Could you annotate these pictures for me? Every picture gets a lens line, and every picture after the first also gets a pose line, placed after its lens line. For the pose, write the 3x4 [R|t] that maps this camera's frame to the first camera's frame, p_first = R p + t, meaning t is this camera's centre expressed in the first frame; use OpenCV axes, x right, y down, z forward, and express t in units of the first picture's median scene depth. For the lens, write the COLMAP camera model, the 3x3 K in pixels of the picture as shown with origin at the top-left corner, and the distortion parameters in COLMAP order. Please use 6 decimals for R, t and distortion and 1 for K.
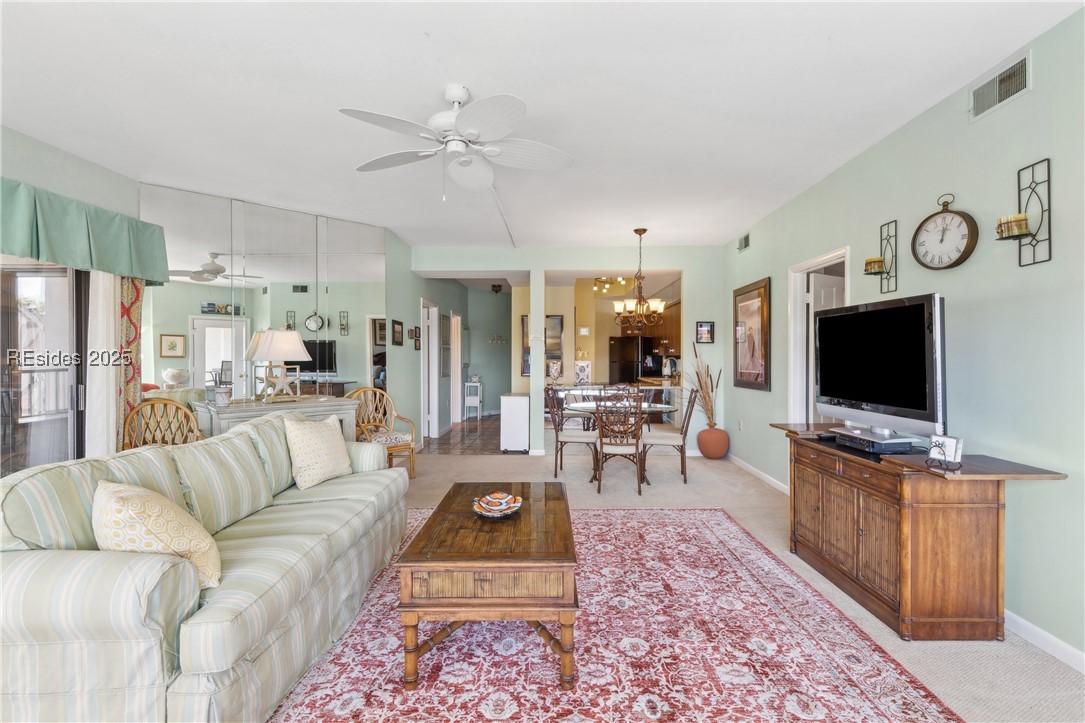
lens RADIAL K [[496.9, 0, 550.4], [0, 496.9, 358.6], [0, 0, 1]] dist [0.001614, -0.000519]
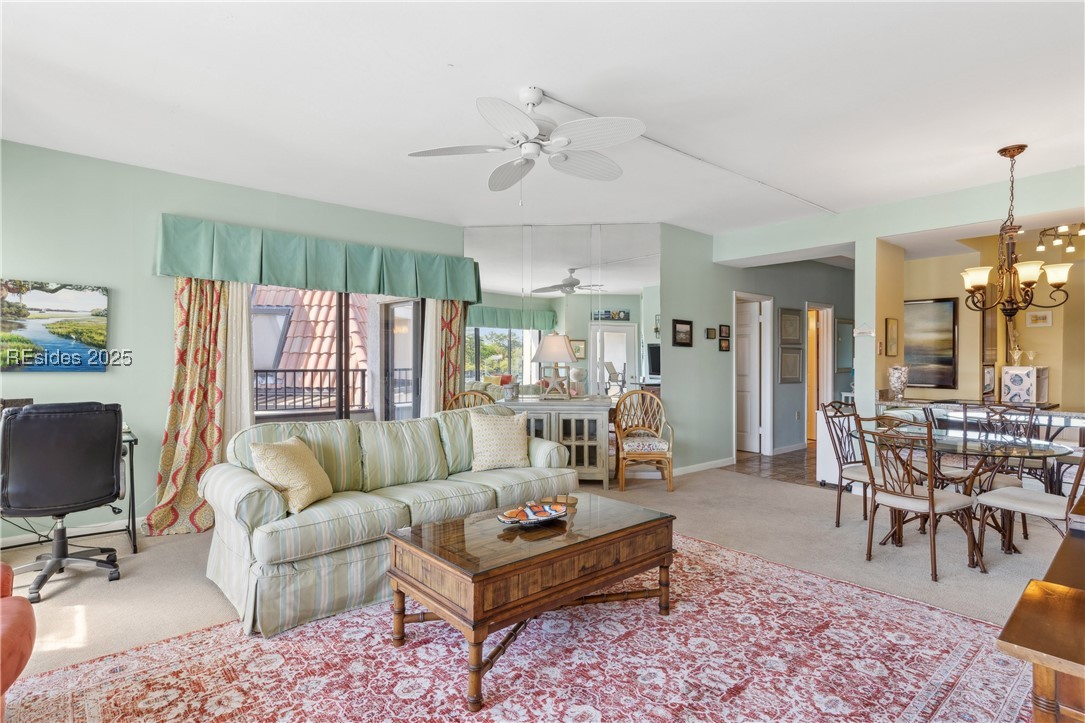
lens RADIAL K [[554.2, 0, 548.2], [0, 554.2, 360.3], [0, 0, 1]] dist [0.002333, 0.000929]
pose [[0.661919, 0.005291, -0.749556, 0.464142], [-0.005444, 0.999983, 0.002251, -0.003630], [0.749555, 0.002590, 0.661937, 0.204059]]
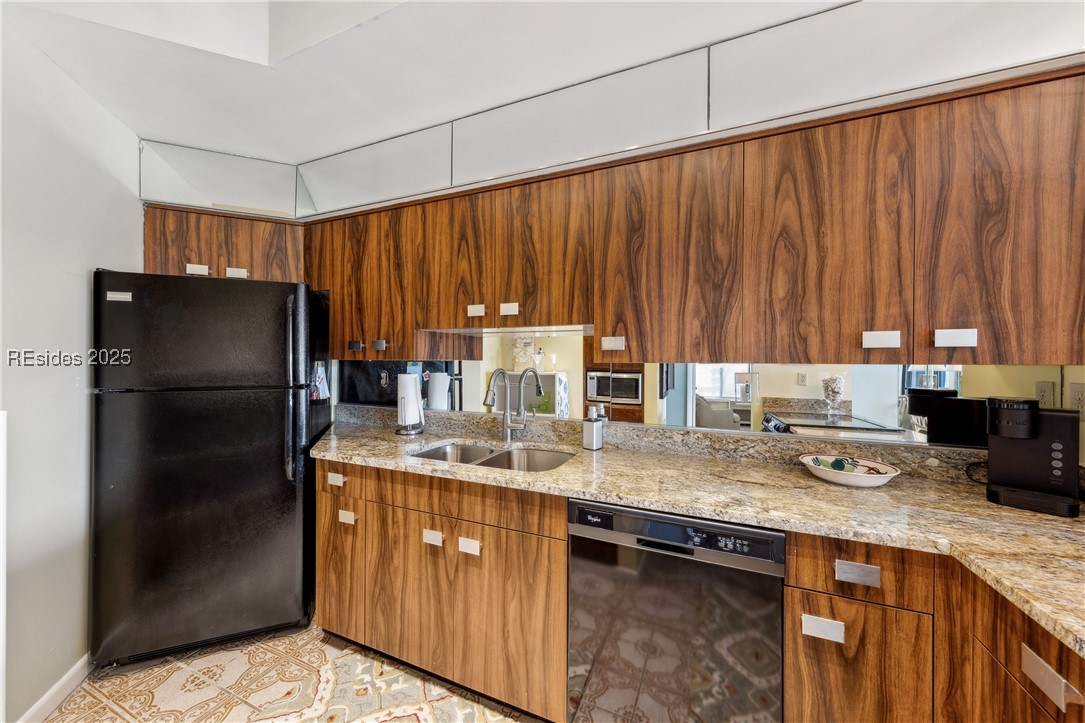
lens RADIAL K [[380.3, 0, 542.5], [0, 380.3, 361.5], [0, 0, 1]] dist [0.003870, -0.000024]
pose [[0.379679, -0.000959, 0.925118, 0.112299], [-0.001001, 0.999998, 0.001448, -0.015811], [-0.925118, -0.001476, 0.379678, 2.007167]]
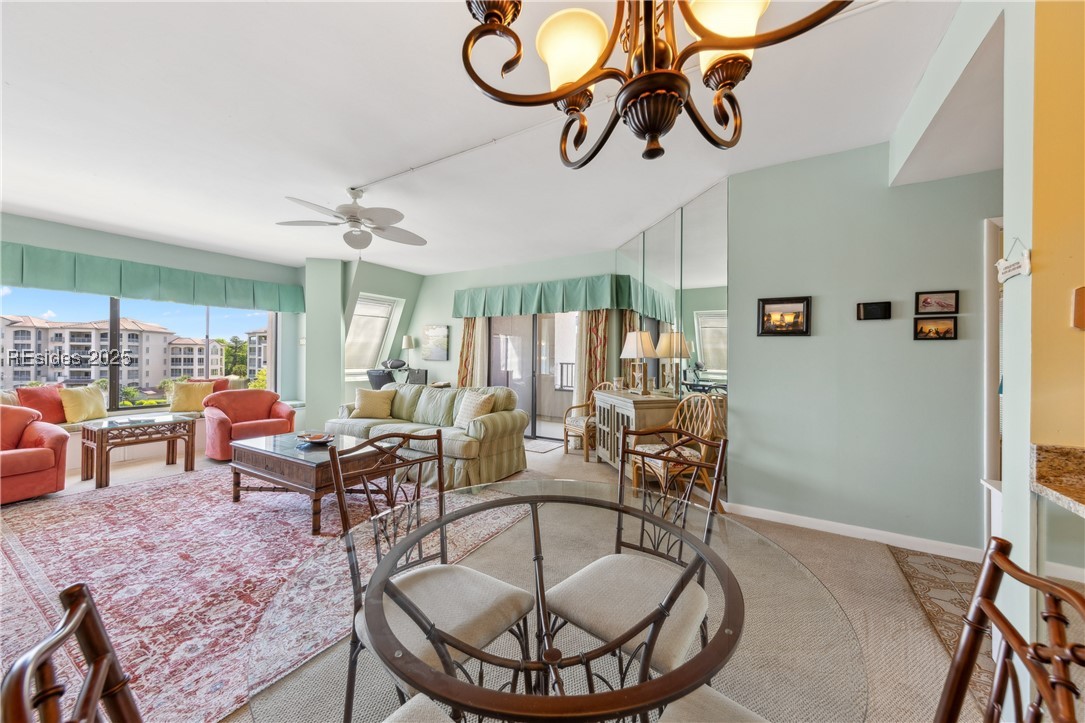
lens RADIAL K [[384.4, 0, 541.7], [0, 384.4, 356.7], [0, 0, 1]] dist [0.004074, -0.000025]
pose [[-0.500858, -0.006533, -0.865505, 0.421429], [-0.011134, 0.999937, -0.001105, 0.005266], [0.865458, 0.009083, -0.500899, 1.519937]]
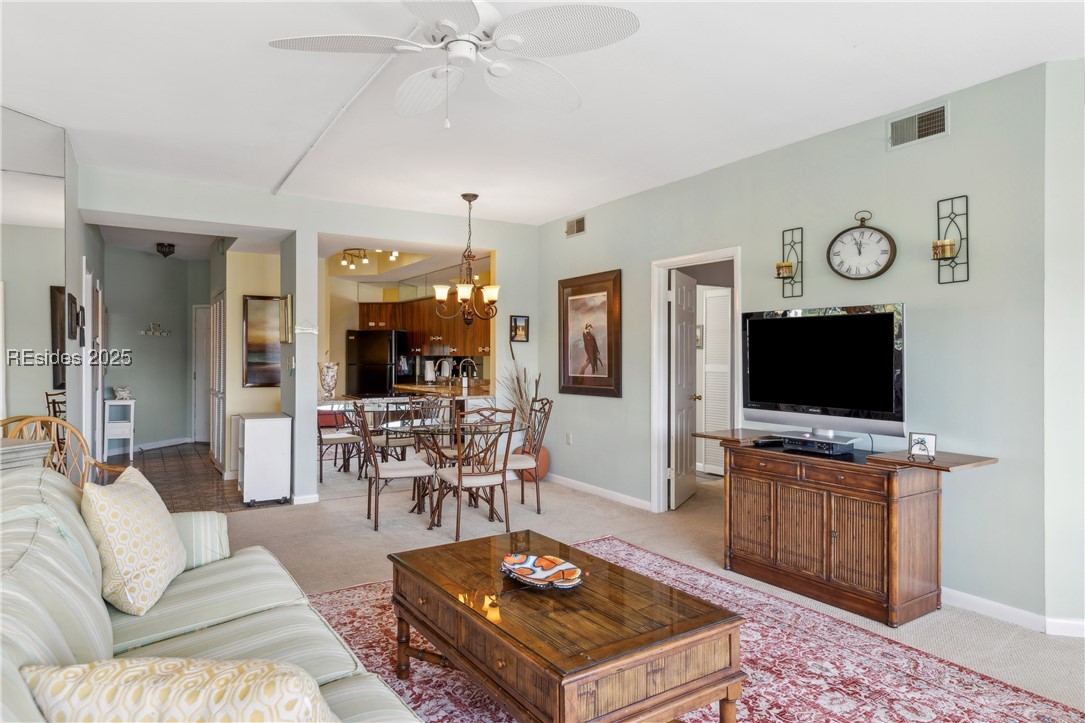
lens RADIAL K [[639.6, 0, 540.6], [0, 639.6, 353.8], [0, 0, 1]] dist [0.002923, 0.001067]
pose [[0.840508, 0.003309, 0.541788, -0.393819], [0.000488, 0.999976, -0.006864, -0.006897], [-0.541798, 0.006033, 0.840487, 0.149302]]
